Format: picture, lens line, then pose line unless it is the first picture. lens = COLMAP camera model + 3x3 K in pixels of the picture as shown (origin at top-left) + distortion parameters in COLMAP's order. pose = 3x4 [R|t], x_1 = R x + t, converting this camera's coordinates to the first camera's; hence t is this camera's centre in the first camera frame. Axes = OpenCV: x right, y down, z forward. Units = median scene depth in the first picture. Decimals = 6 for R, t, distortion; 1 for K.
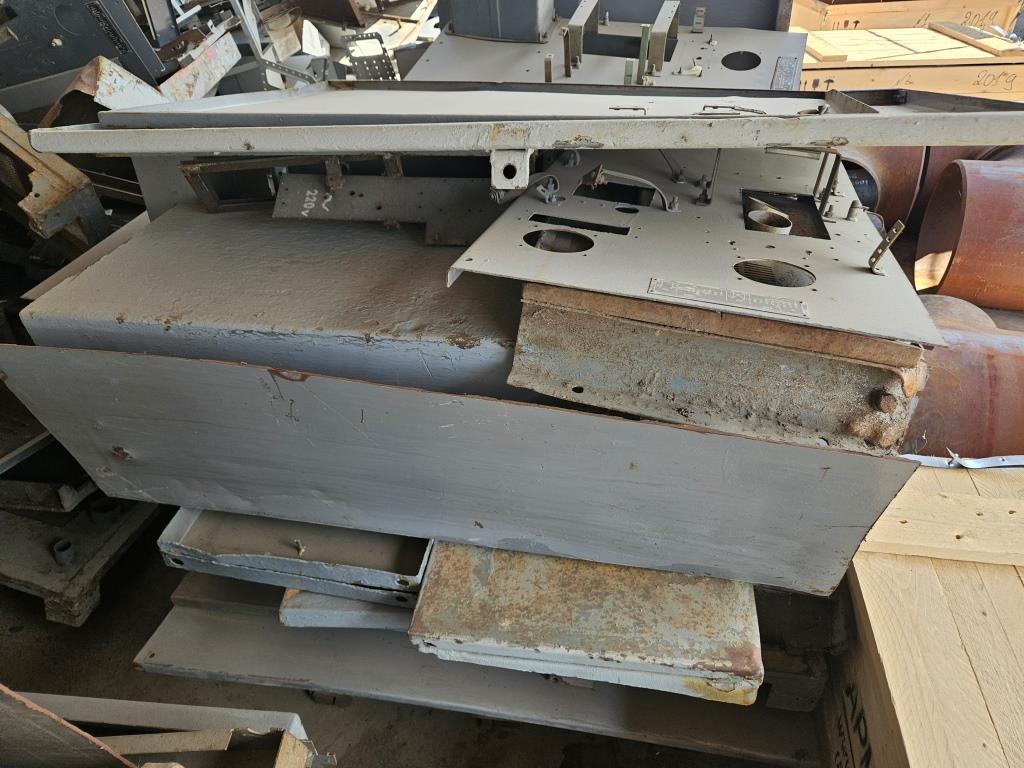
lens RADIAL K [[684.5, 0, 506.7], [0, 684.5, 377.1], [0, 0, 1]] dist [0.068324, -0.055463]
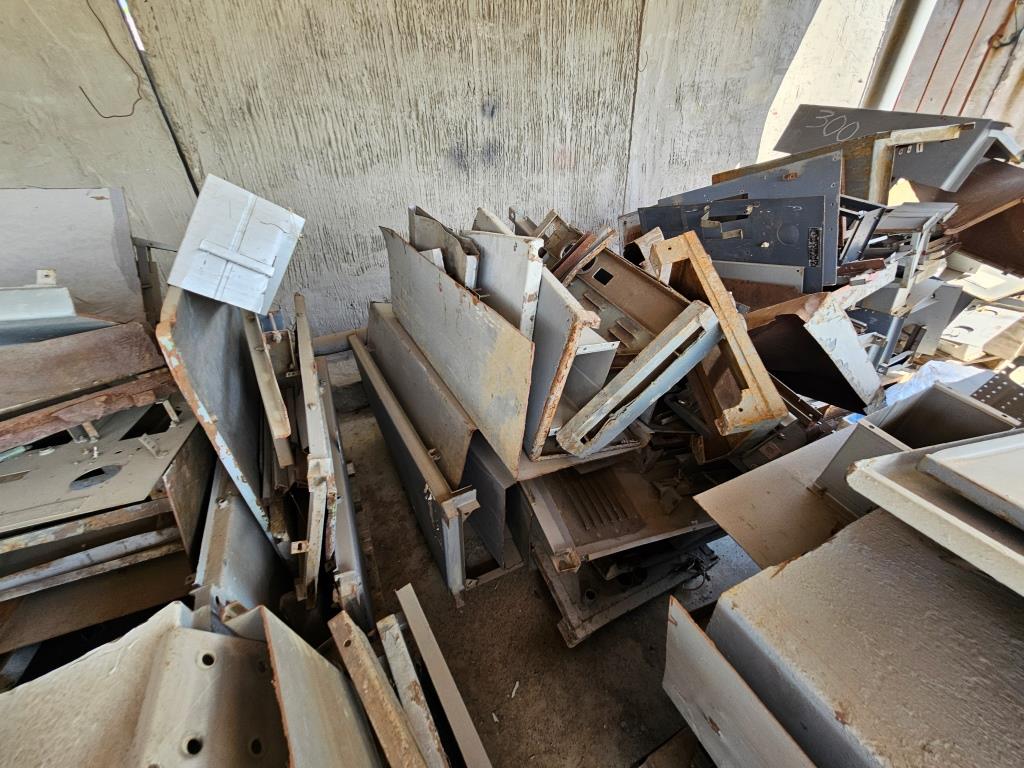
lens RADIAL K [[419.9, 0, 512.5], [0, 419.9, 379.7], [0, 0, 1]] dist [-0.001737, -0.000011]
pose [[0.609909, 0.467115, -0.640167, -0.394549], [-0.488378, 0.857731, 0.160572, -0.189856], [0.624097, 0.214710, 0.751267, 0.173559]]
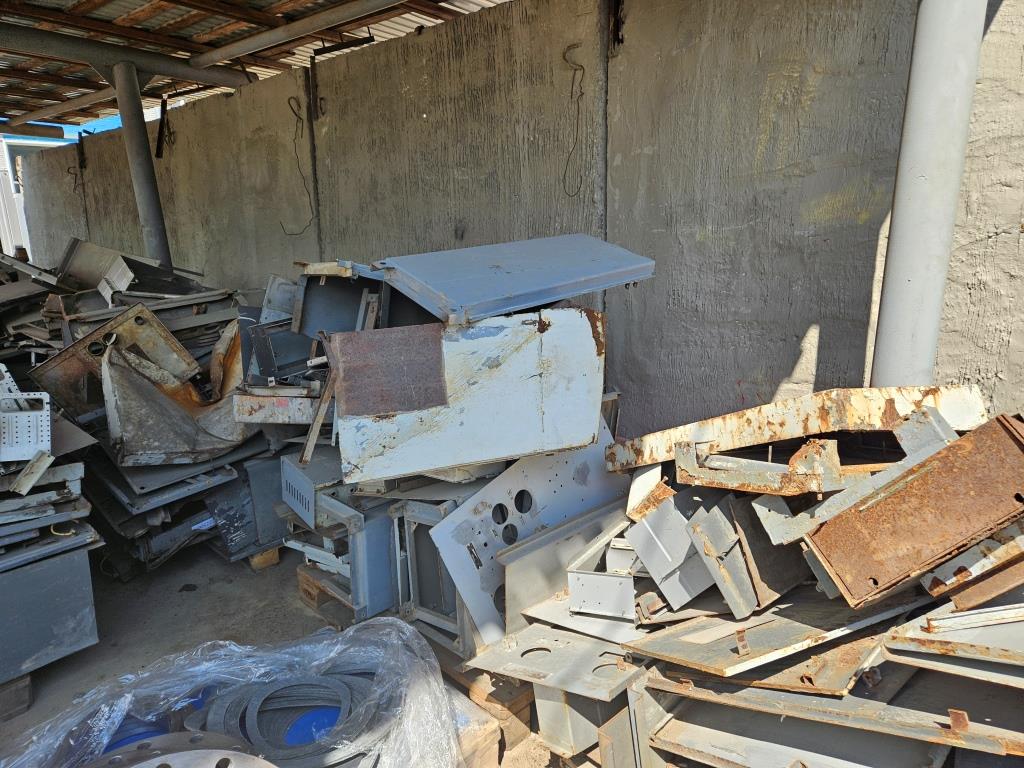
lens RADIAL K [[684.5, 0, 522.1], [0, 684.5, 382.6], [0, 0, 1]] dist [0.068324, -0.055463]
pose [[-0.485954, 0.252280, -0.836782, 0.436337], [-0.487511, 0.716400, 0.499103, -1.831537], [0.725384, 0.650481, -0.225148, 2.270575]]
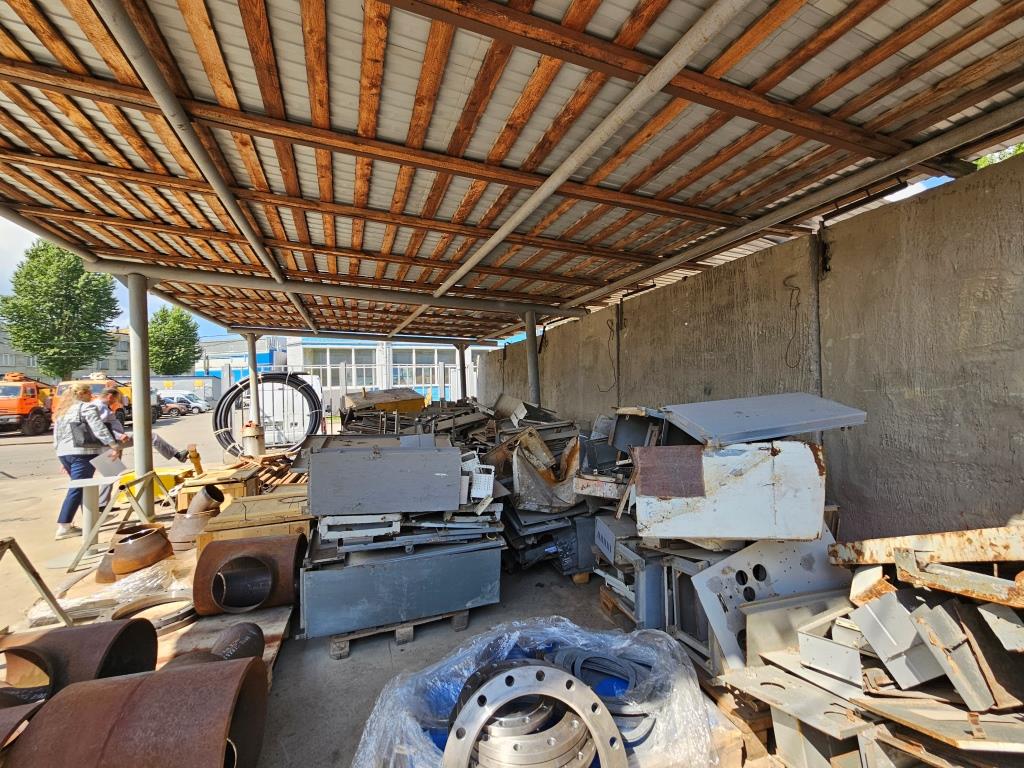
lens RADIAL K [[419.9, 0, 507.8], [0, 419.9, 382.6], [0, 0, 1]] dist [-0.001737, -0.000011]
pose [[-0.855157, 0.056842, -0.515243, 0.574287], [-0.260132, 0.812693, 0.521403, -1.873180], [0.448372, 0.579913, -0.680194, 2.299365]]
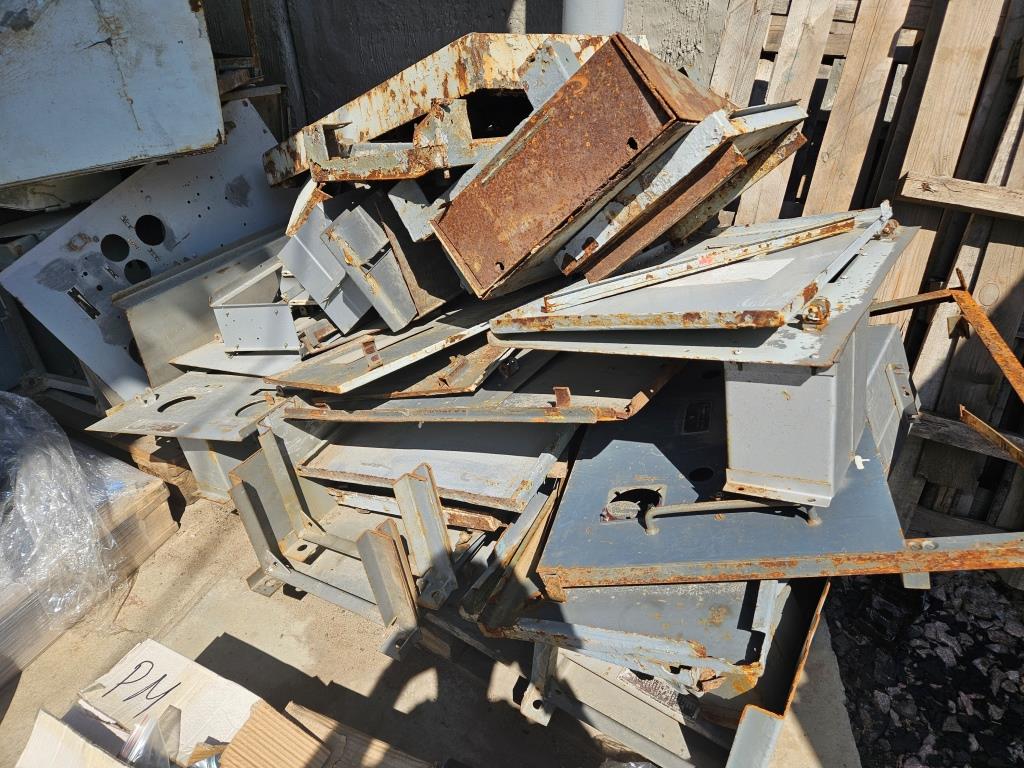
lens RADIAL K [[684.5, 0, 522.5], [0, 684.5, 385.2], [0, 0, 1]] dist [0.068324, -0.055463]
pose [[-0.198885, 0.592259, -0.780816, 0.218807], [-0.579871, 0.571181, 0.580949, -1.809767], [0.790060, 0.568315, 0.229834, 2.473871]]
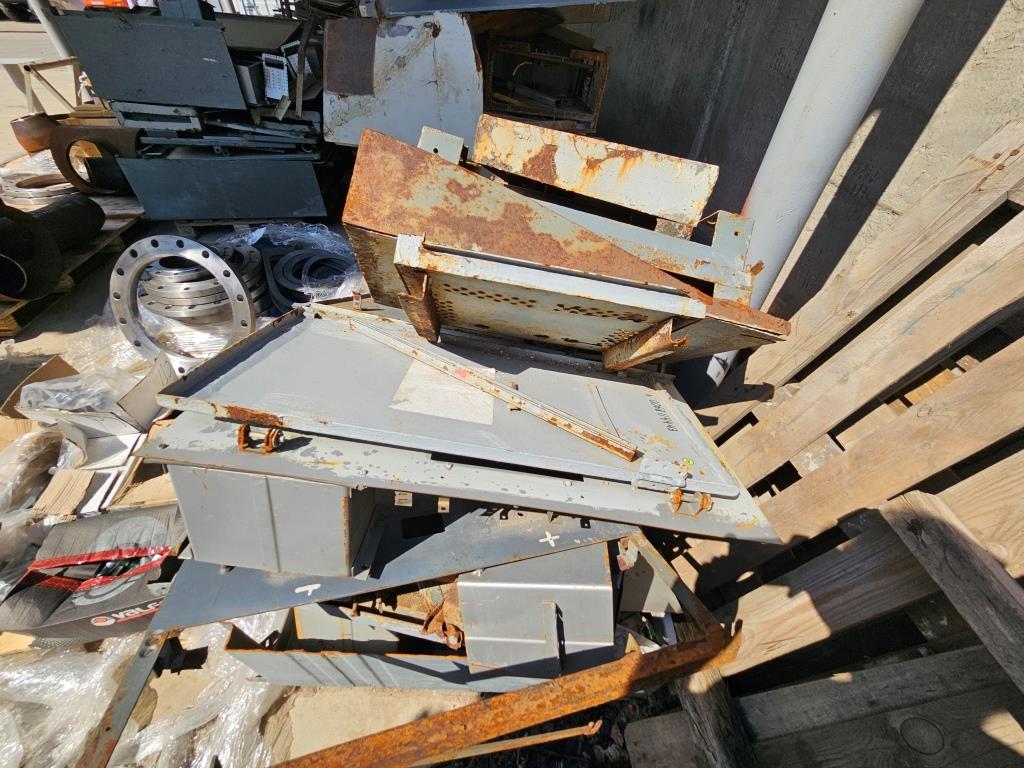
lens RADIAL K [[419.9, 0, 508.5], [0, 419.9, 383.5], [0, 0, 1]] dist [-0.001737, -0.000011]
pose [[-0.943816, 0.238591, -0.228660, -0.435596], [-0.187192, 0.184234, 0.964892, -2.043571], [0.272341, 0.953484, -0.129221, 2.820371]]
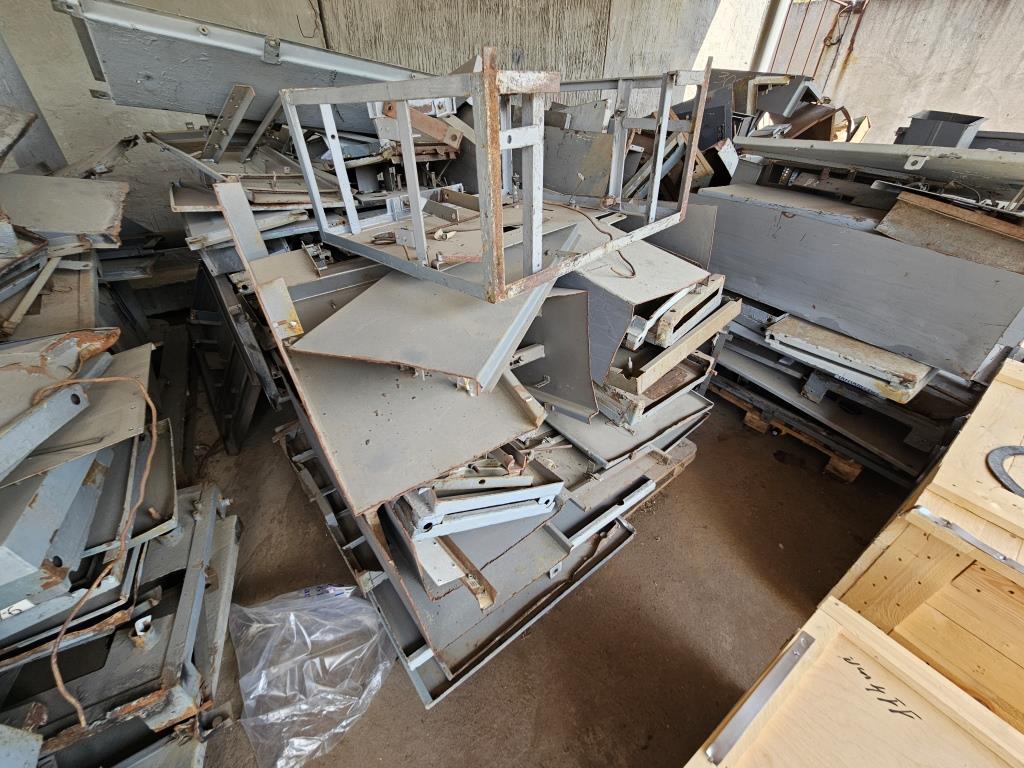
lens RADIAL K [[419.9, 0, 507.6], [0, 419.9, 382.8], [0, 0, 1]] dist [-0.001737, -0.000011]
pose [[0.719753, 0.456654, -0.522899, 0.057674], [-0.471796, 0.874292, 0.114118, 0.552904], [0.509279, 0.164565, 0.844721, -0.591073]]
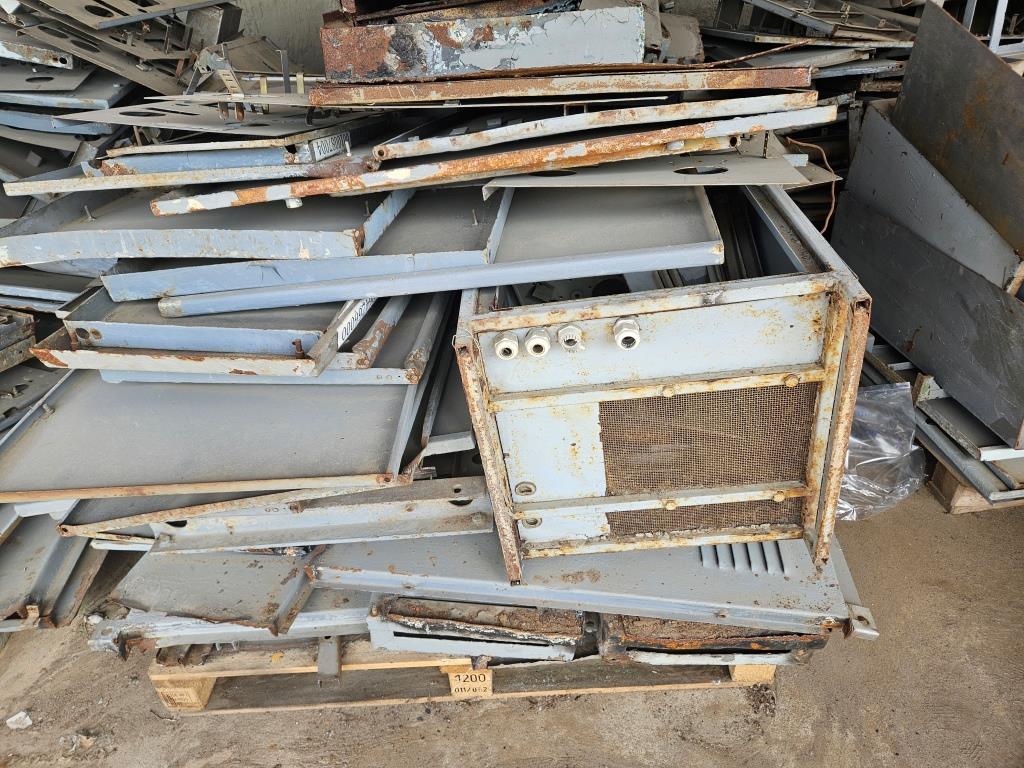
lens RADIAL K [[684.5, 0, 507.3], [0, 684.5, 372.8], [0, 0, 1]] dist [0.068324, -0.055463]
pose [[0.258987, 0.567820, -0.781349, 0.407066], [-0.573667, 0.741240, 0.348525, 1.014362], [0.777067, 0.357970, 0.517711, -1.253106]]
